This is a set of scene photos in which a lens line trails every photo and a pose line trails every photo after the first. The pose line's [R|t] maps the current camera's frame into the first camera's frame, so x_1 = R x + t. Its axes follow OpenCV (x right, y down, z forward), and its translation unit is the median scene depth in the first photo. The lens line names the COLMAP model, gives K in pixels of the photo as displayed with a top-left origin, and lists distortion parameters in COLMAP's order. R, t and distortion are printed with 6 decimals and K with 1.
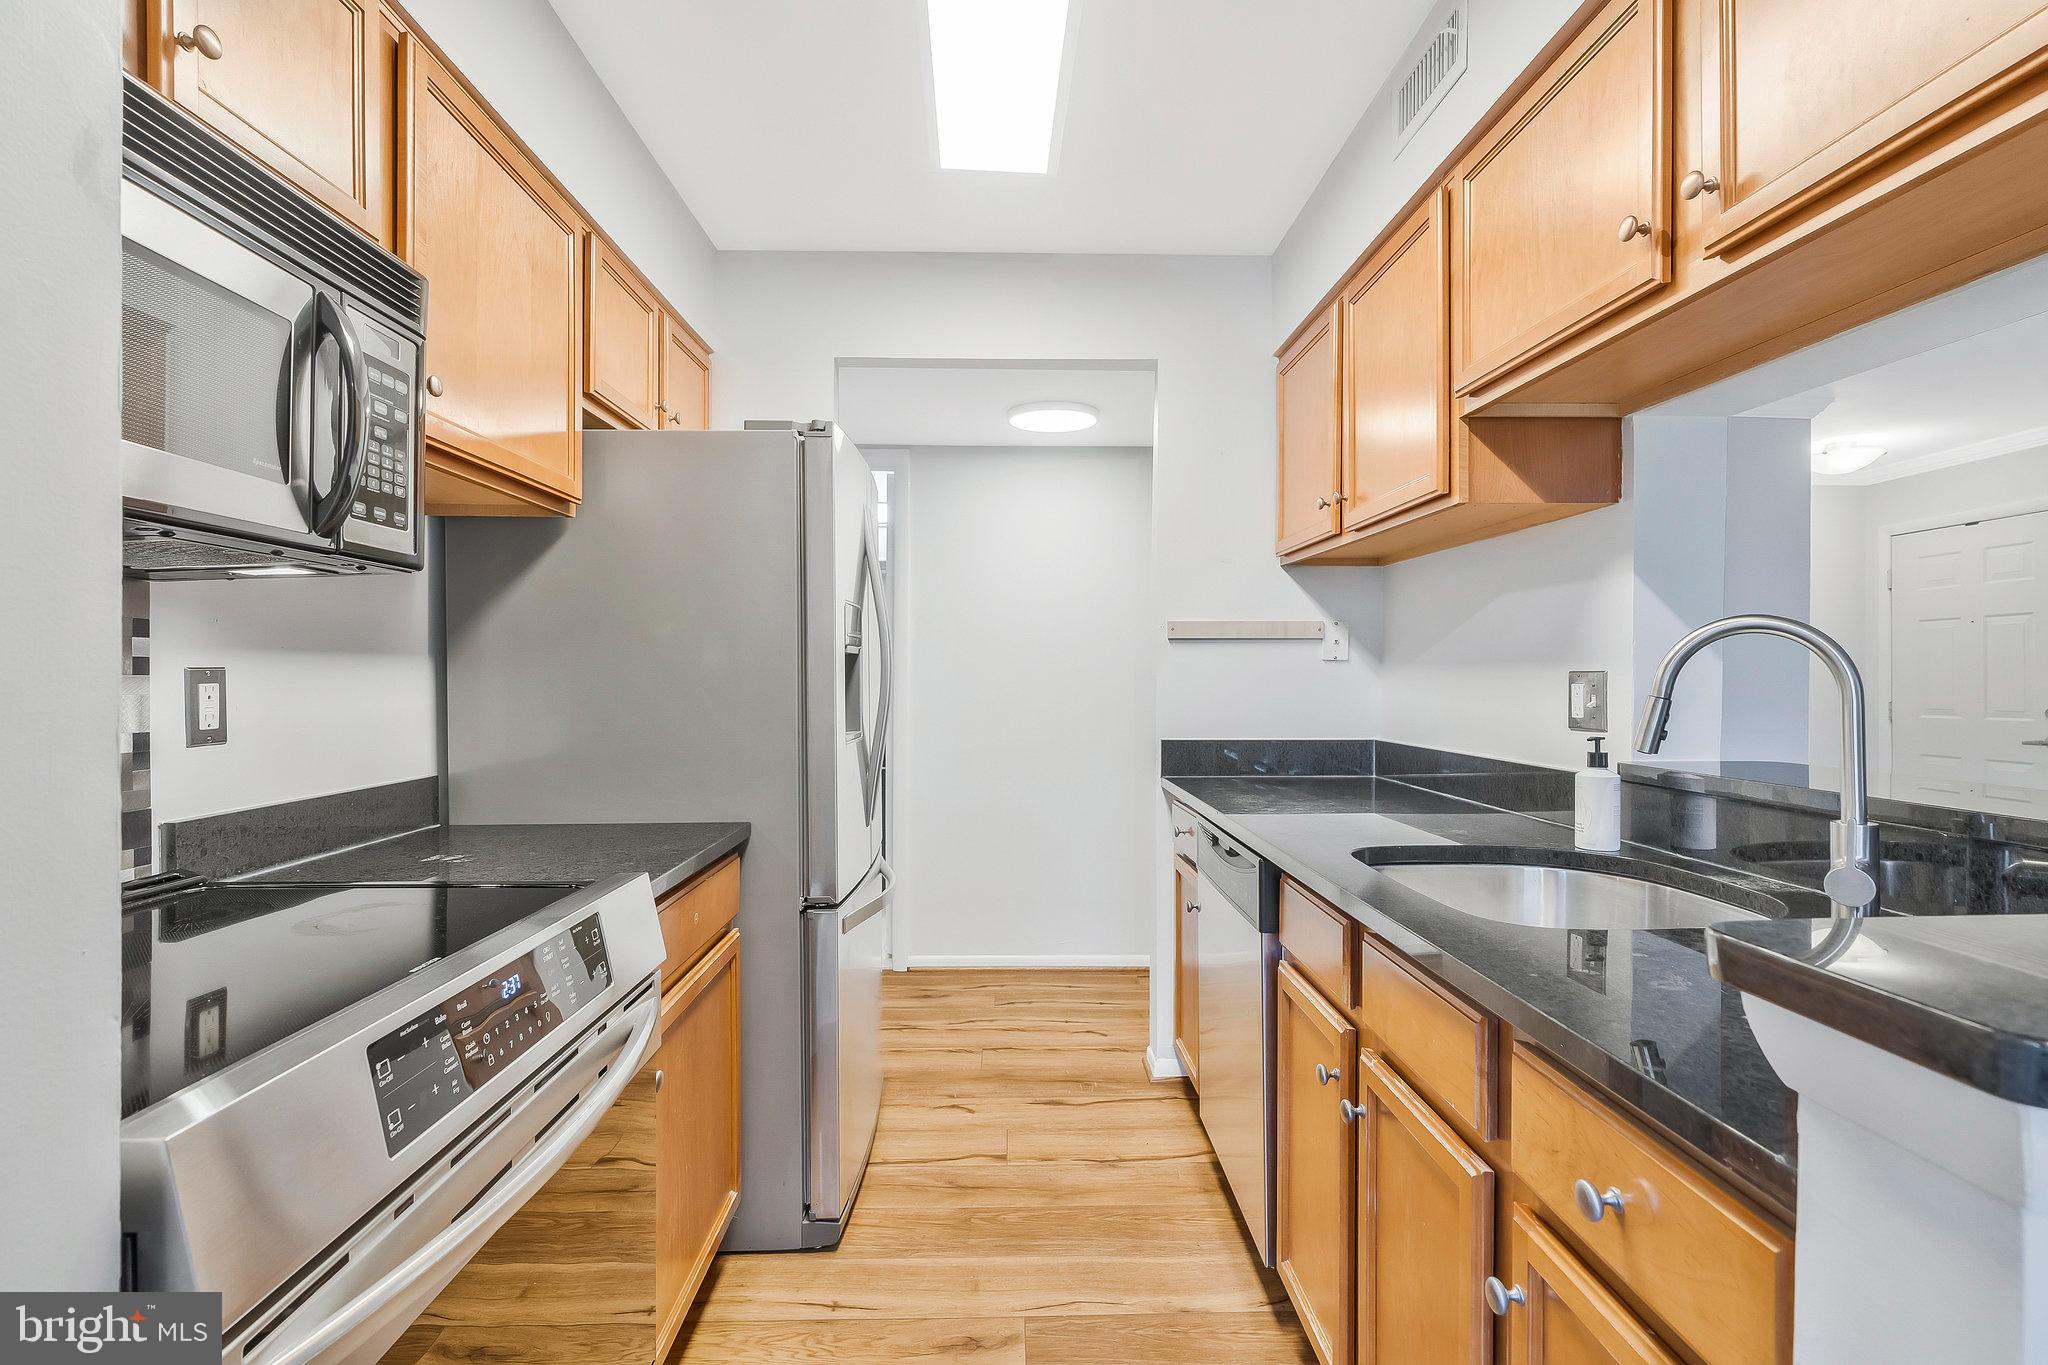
lens RADIAL K [[946.1, 0, 1034.6], [0, 946.1, 689.0], [0, 0, 1]] dist [-0.005798, 0.003052]
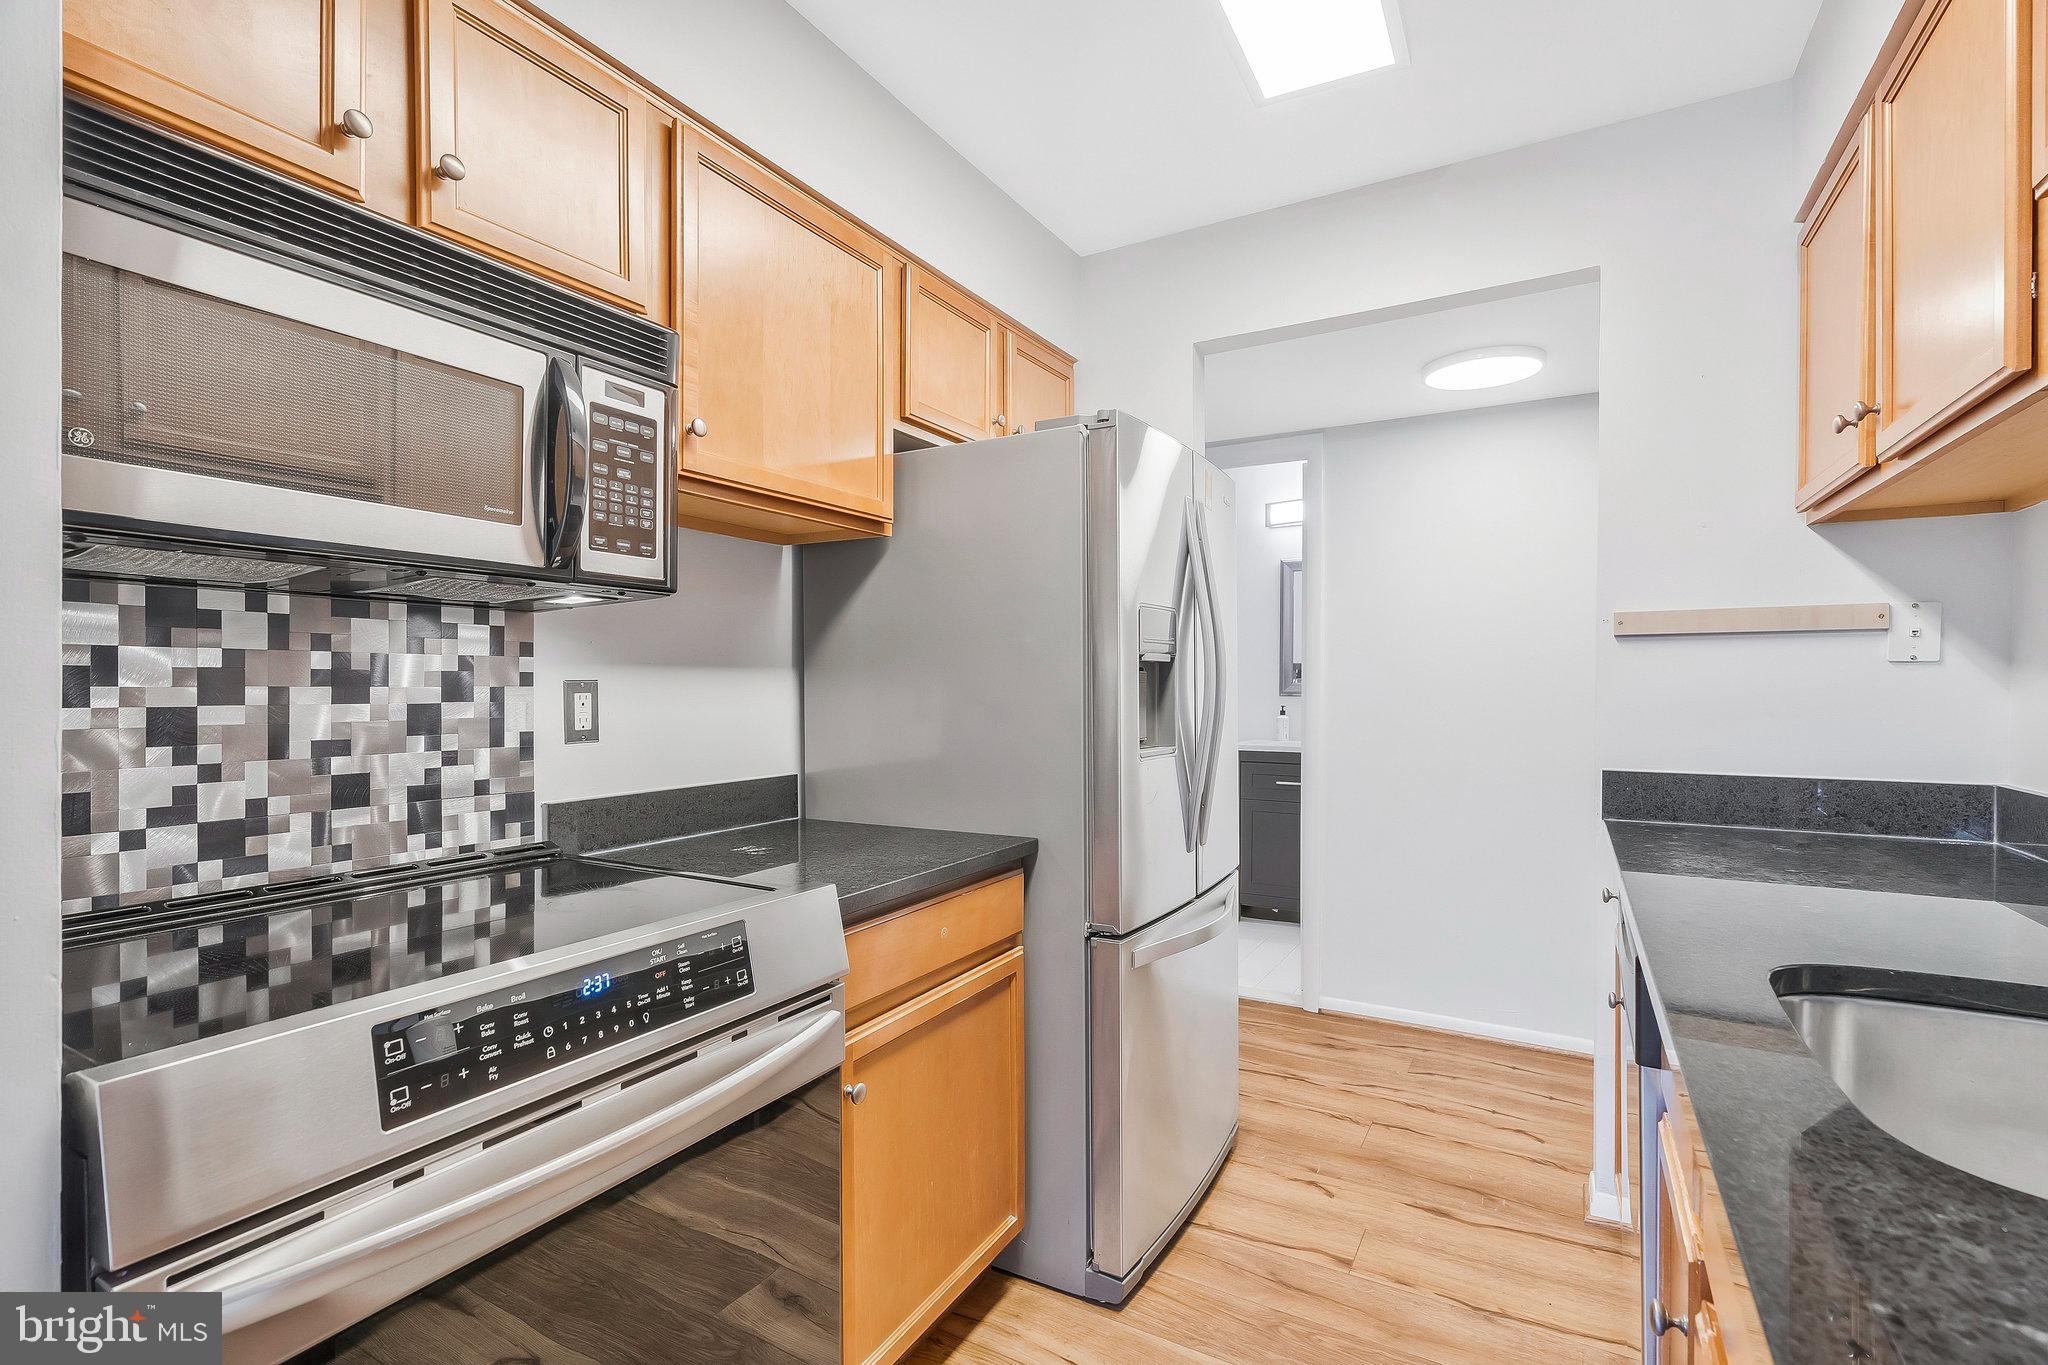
lens RADIAL K [[946.1, 0, 1036.8], [0, 946.1, 696.3], [0, 0, 1]] dist [-0.005798, 0.003052]
pose [[0.854769, 0.005022, -0.518984, 0.199450], [-0.005776, 0.999983, 0.000163, -0.003722], [0.518977, 0.002858, 0.854784, 0.175281]]
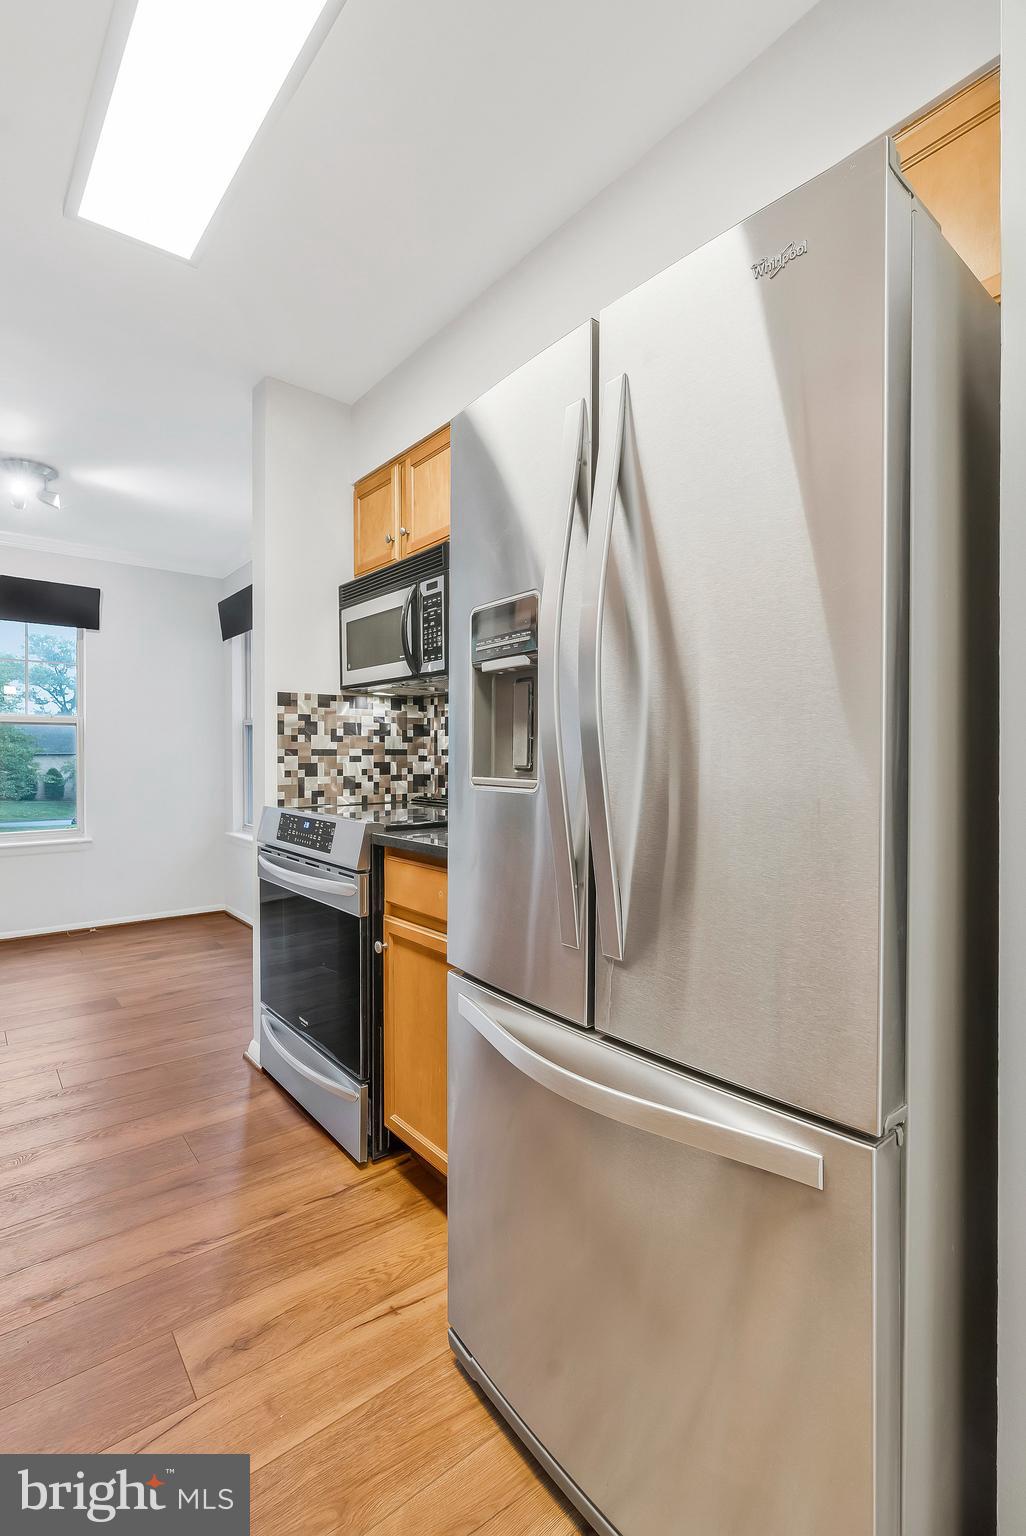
lens RADIAL K [[709.6, 0, 498.6], [0, 709.6, 754.5], [0, 0, 1]] dist [-0.005798, 0.003052]
pose [[-0.811229, 0.000854, -0.584728, 0.142445], [-0.009294, 0.999854, 0.014354, 0.022472], [0.584655, 0.017079, -0.811102, 1.583308]]
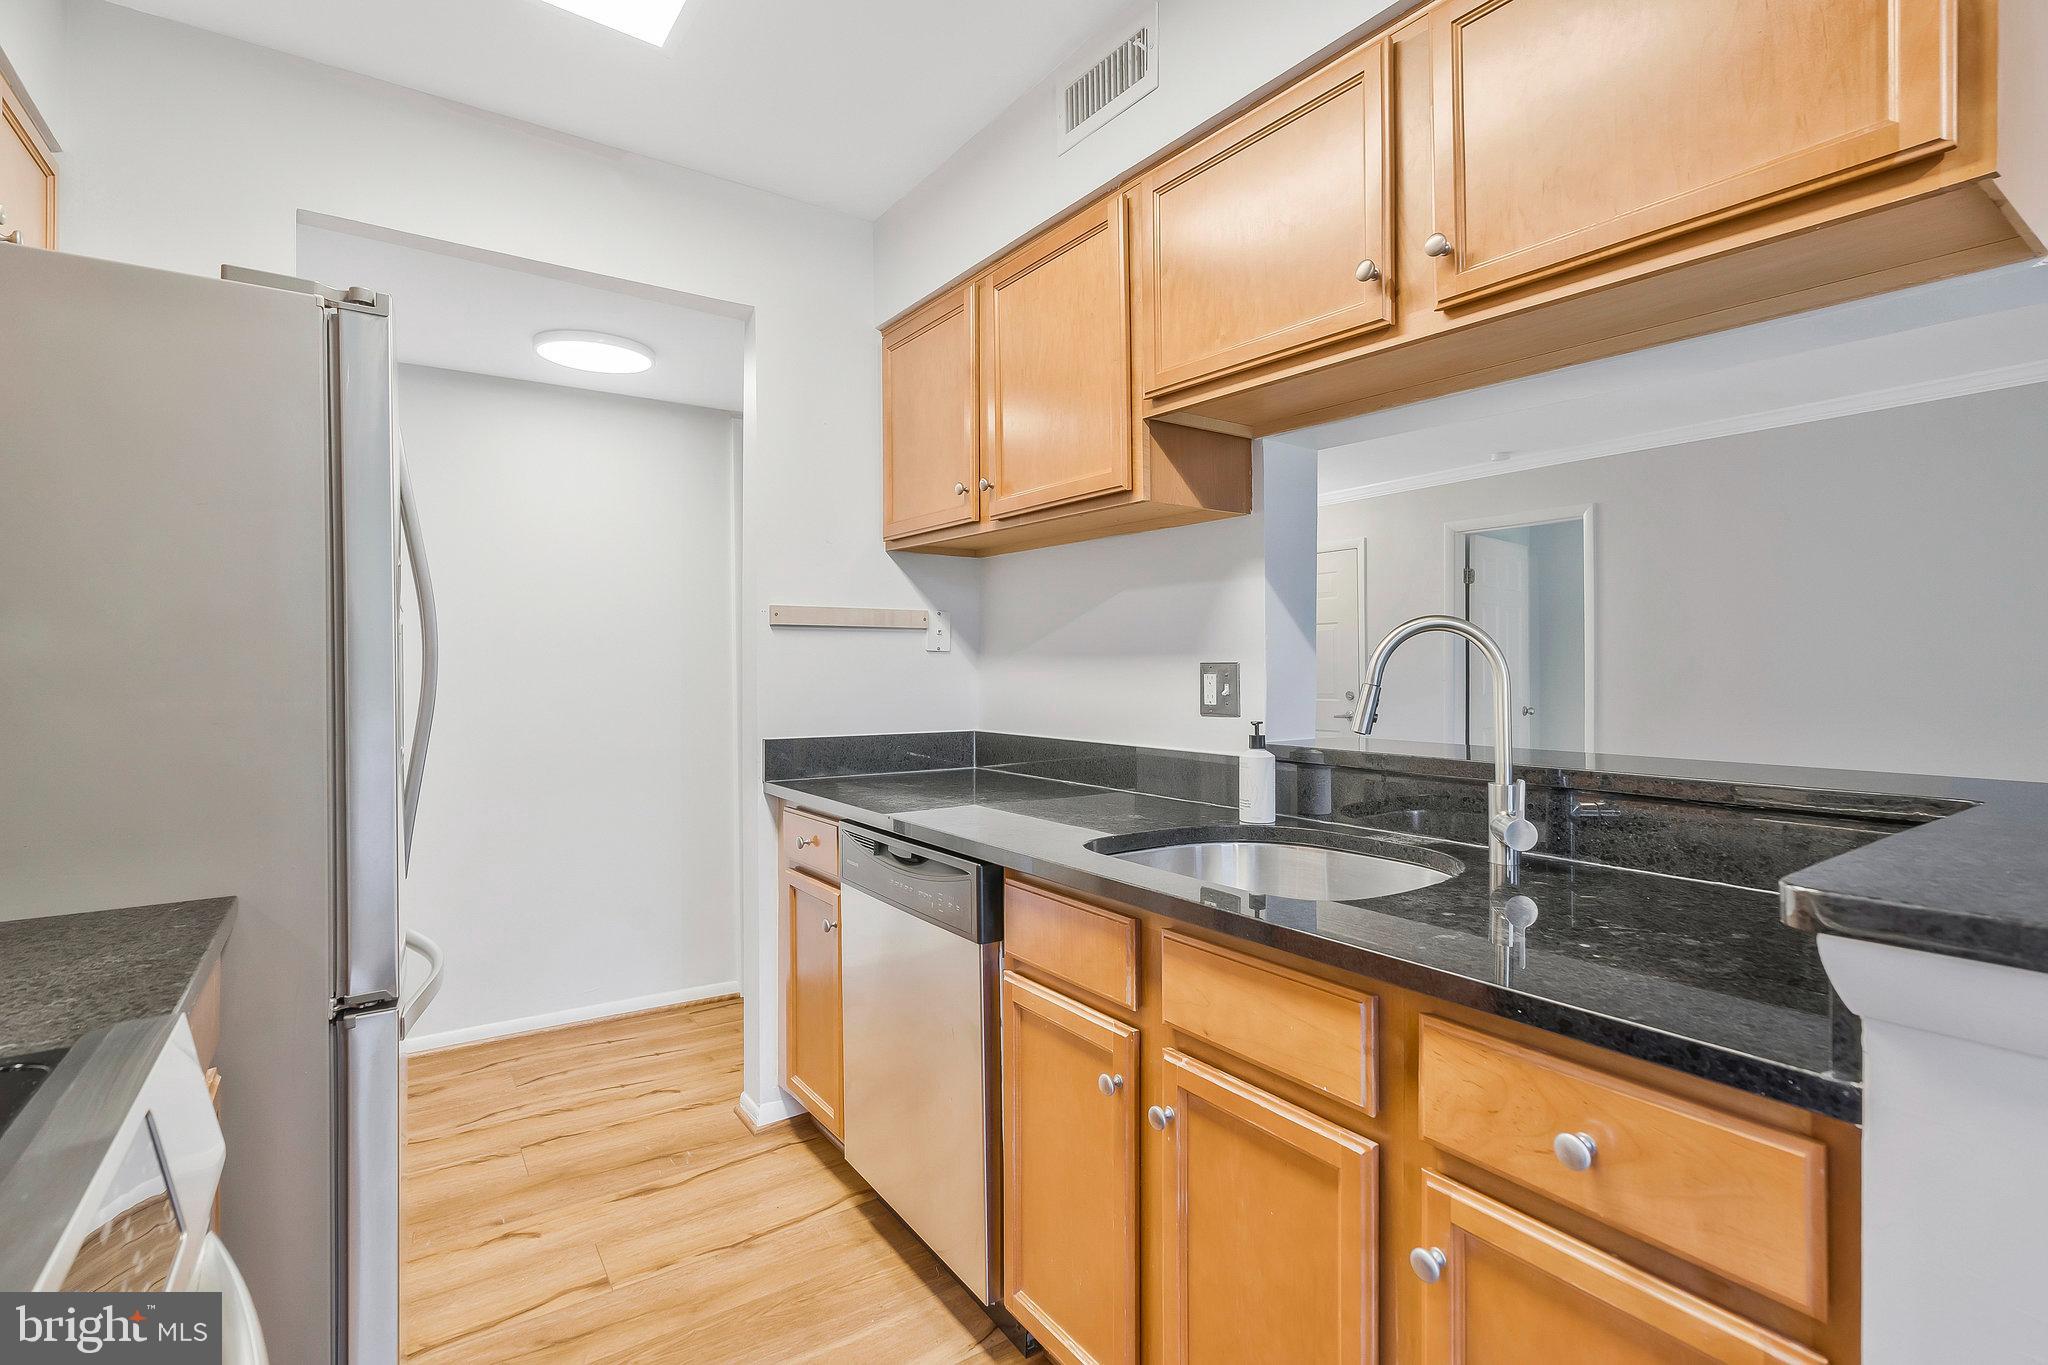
lens RADIAL K [[946.1, 0, 1044.9], [0, 946.1, 667.0], [0, 0, 1]] dist [-0.005798, 0.003052]
pose [[0.832689, 0.000175, 0.553741, -0.197638], [0.008947, 0.999865, -0.013770, 0.000526], [-0.553669, 0.016420, 0.832575, 0.170249]]
